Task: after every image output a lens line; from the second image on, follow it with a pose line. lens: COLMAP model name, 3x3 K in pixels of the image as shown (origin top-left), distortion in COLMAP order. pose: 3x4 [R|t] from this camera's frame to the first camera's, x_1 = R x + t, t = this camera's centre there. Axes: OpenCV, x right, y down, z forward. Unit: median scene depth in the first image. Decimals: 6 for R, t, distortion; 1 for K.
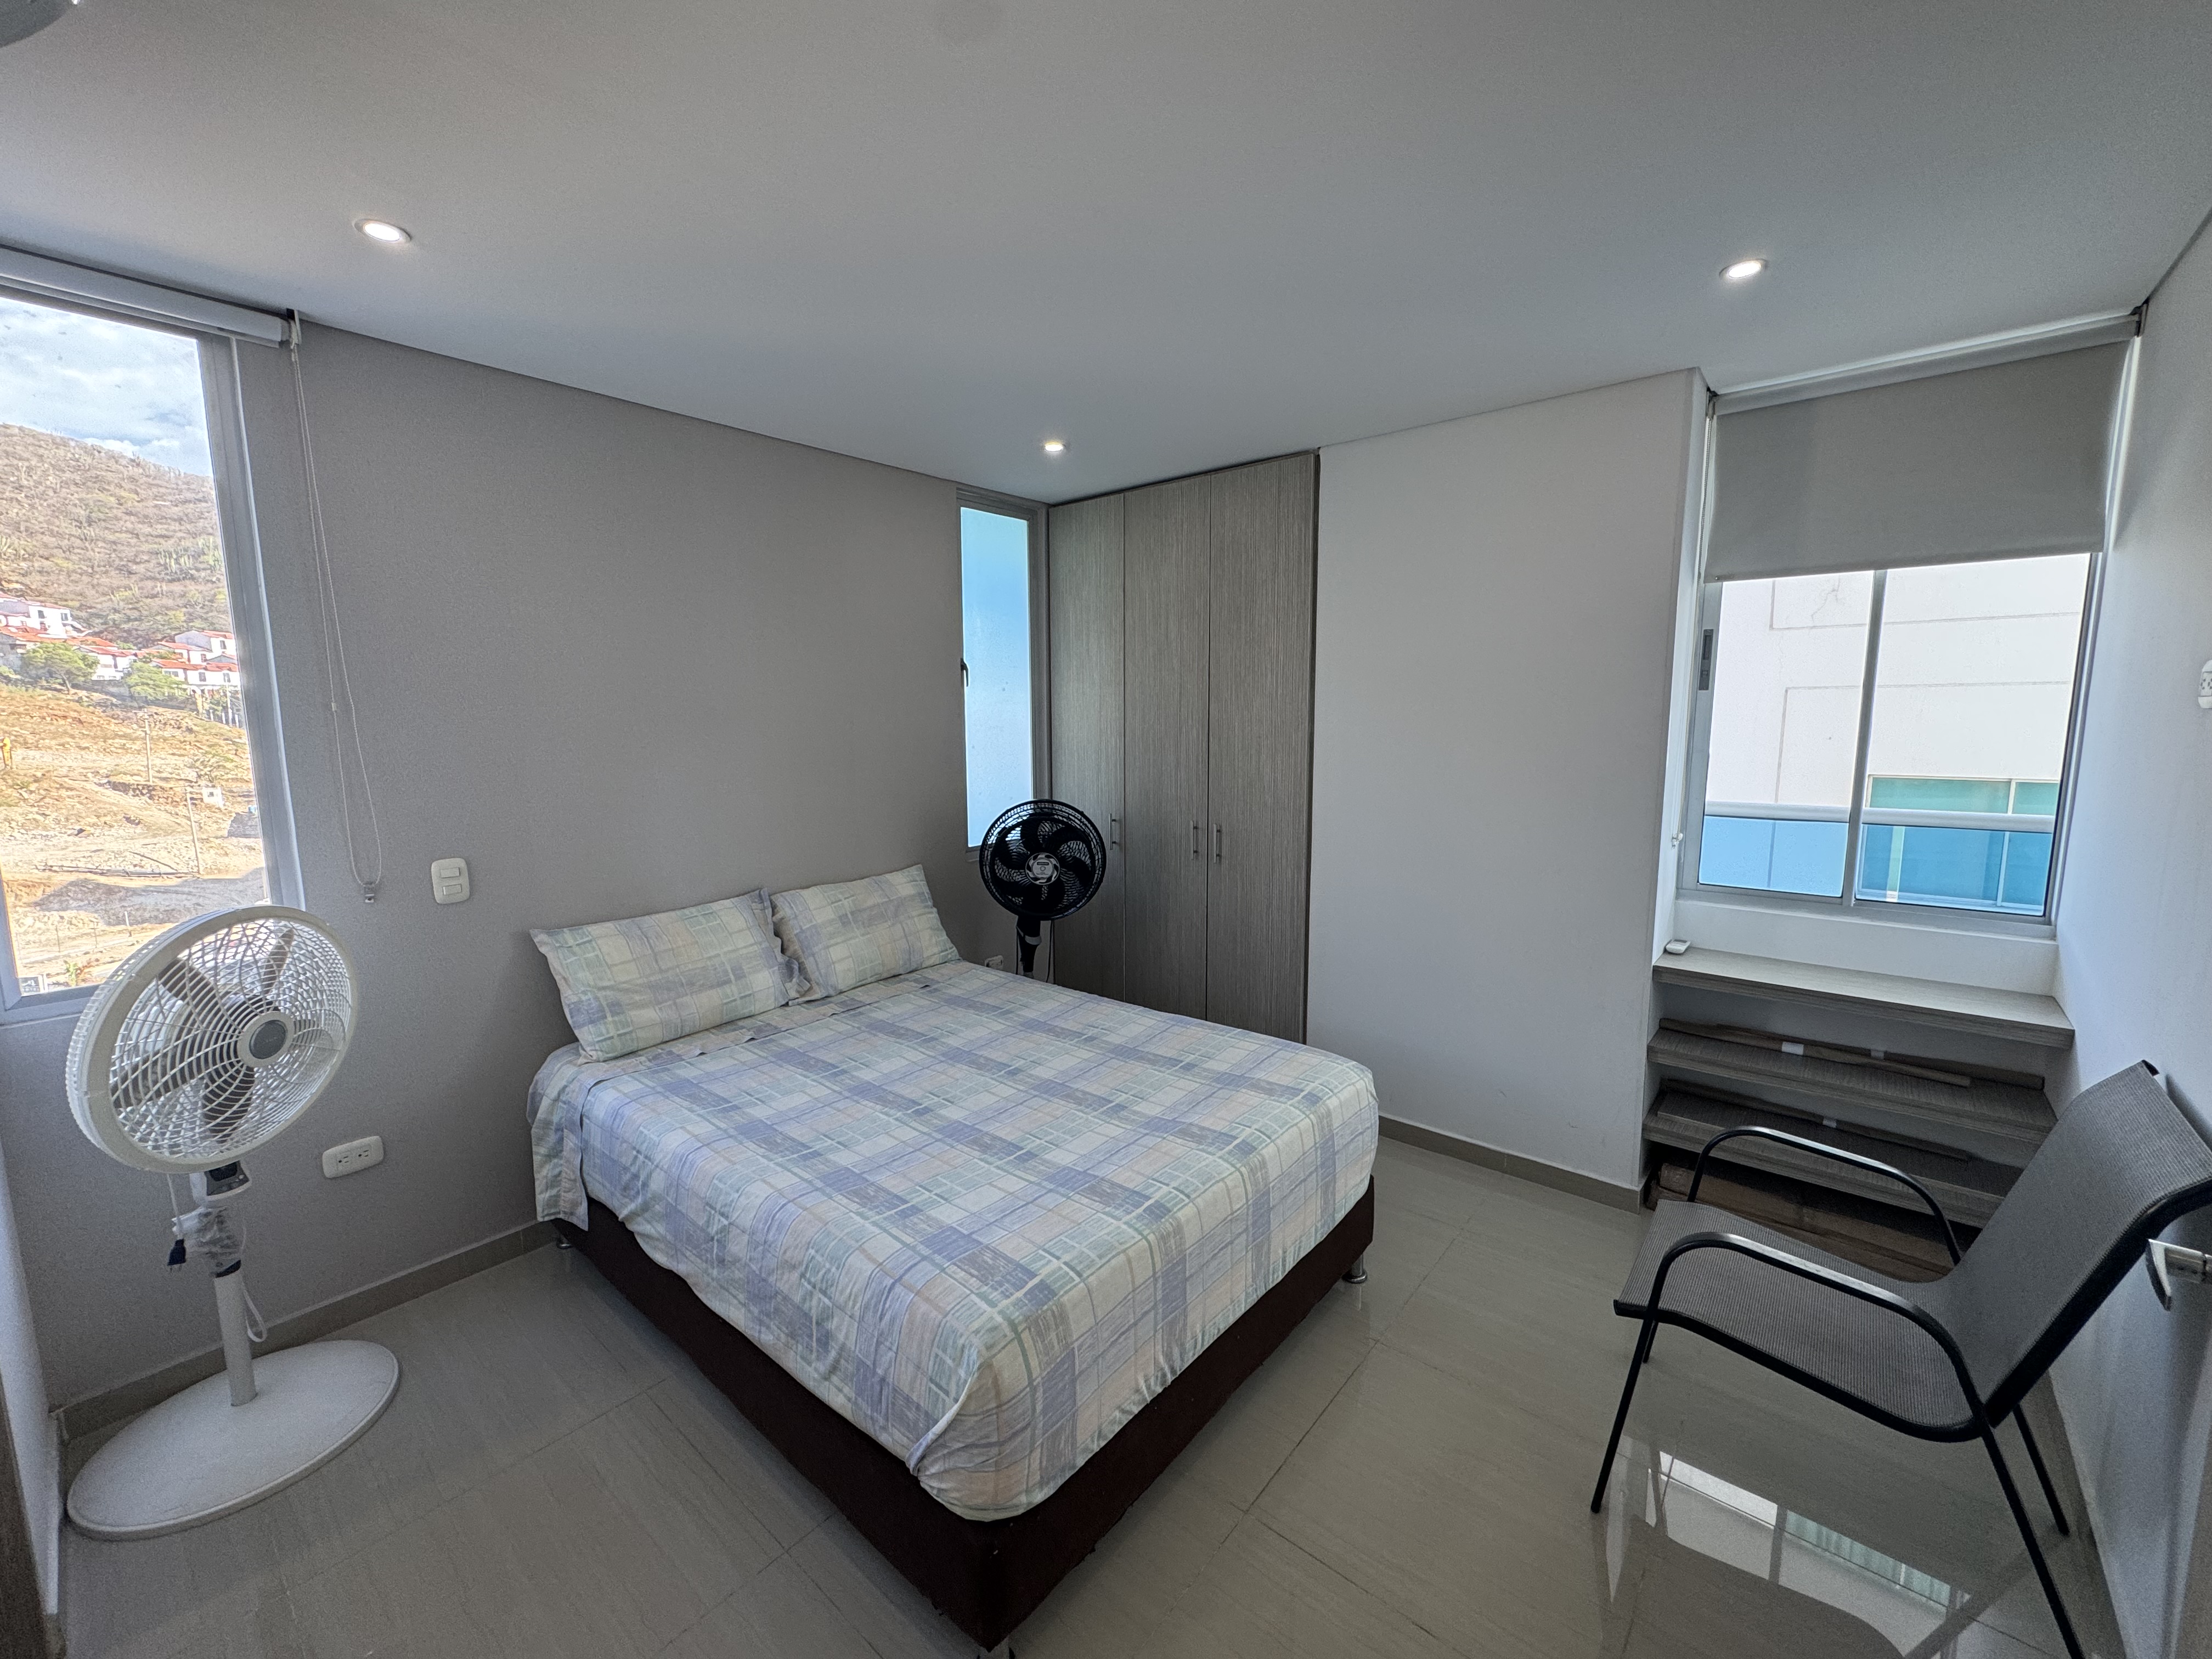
lens RADIAL K [[886.9, 0, 1102.2], [0, 886.9, 828.7], [0, 0, 1]] dist [-0.002675, 0.000163]
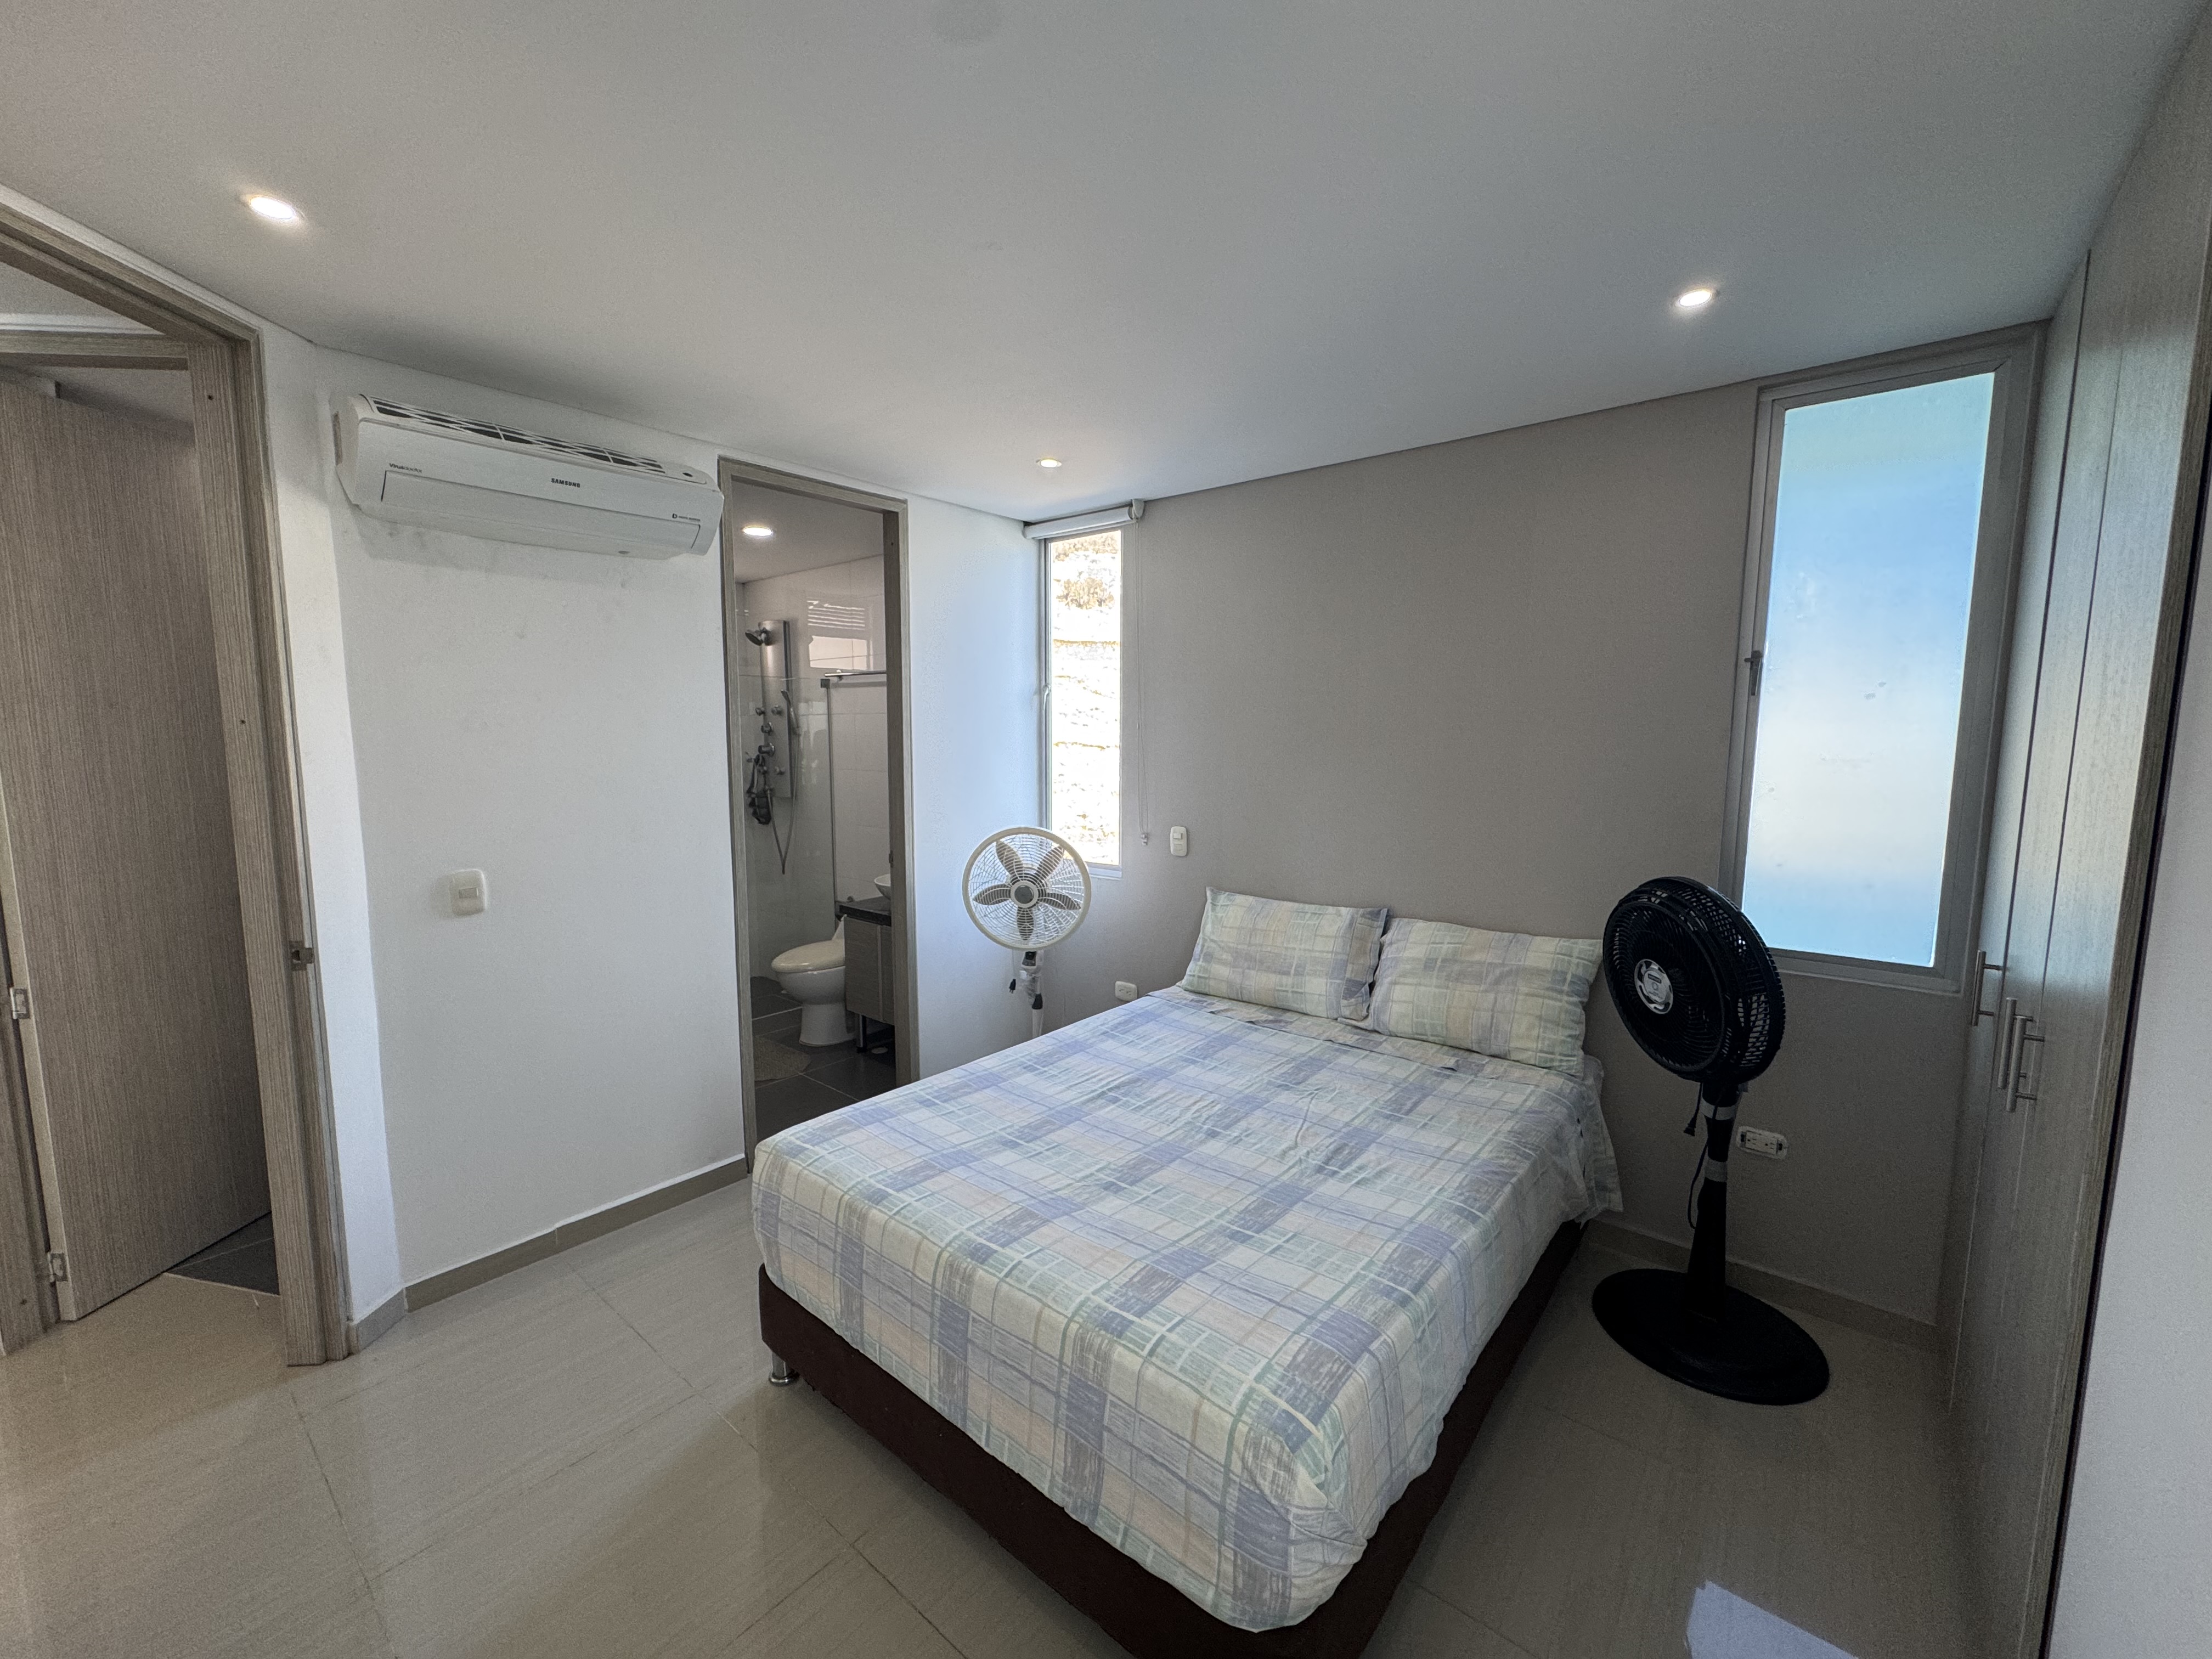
lens RADIAL K [[886.9, 0, 1106.1], [0, 886.9, 828.0], [0, 0, 1]] dist [-0.002675, 0.000163]
pose [[0.012698, 0.118243, -0.992903, 0.653864], [-0.132942, 0.984368, 0.115526, -0.104346], [0.991042, 0.130532, 0.028219, 0.714175]]
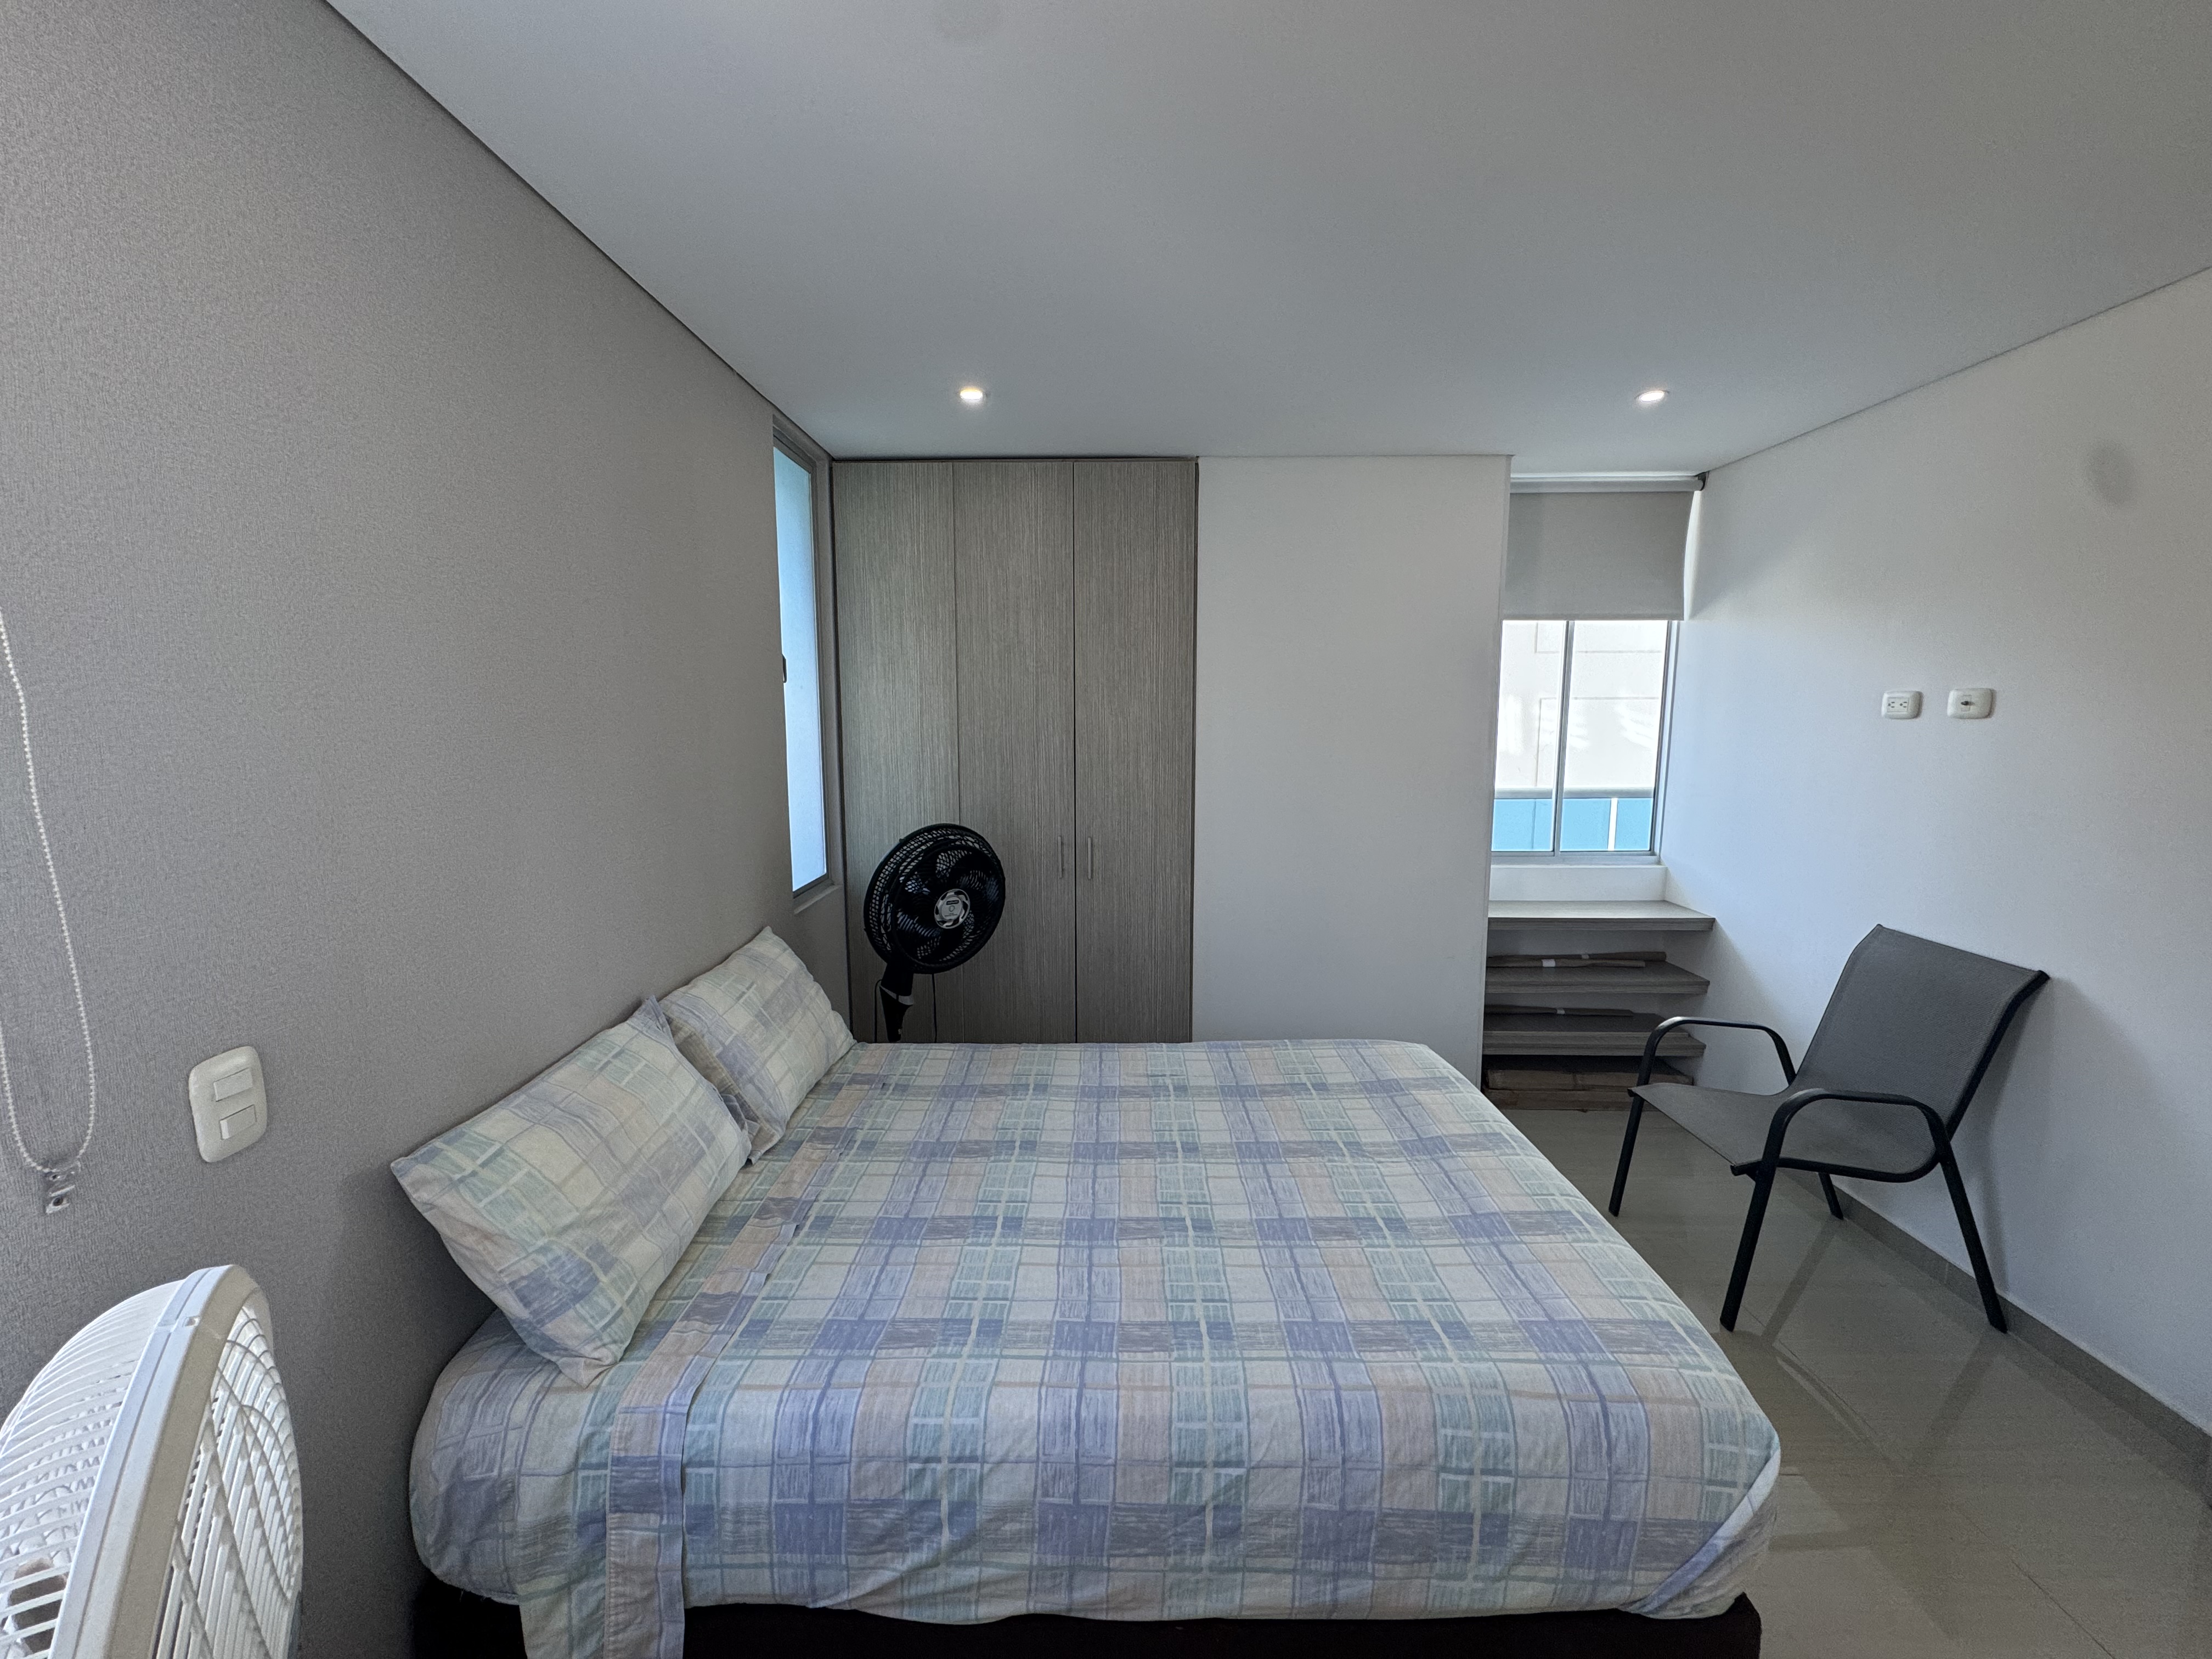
lens RADIAL K [[886.9, 0, 1103.7], [0, 886.9, 830.2], [0, 0, 1]] dist [-0.002675, 0.000163]
pose [[0.770992, -0.075839, 0.632313, -0.574903], [0.079026, 0.996603, 0.023174, -0.042596], [-0.631922, 0.032102, 0.774367, 0.339036]]
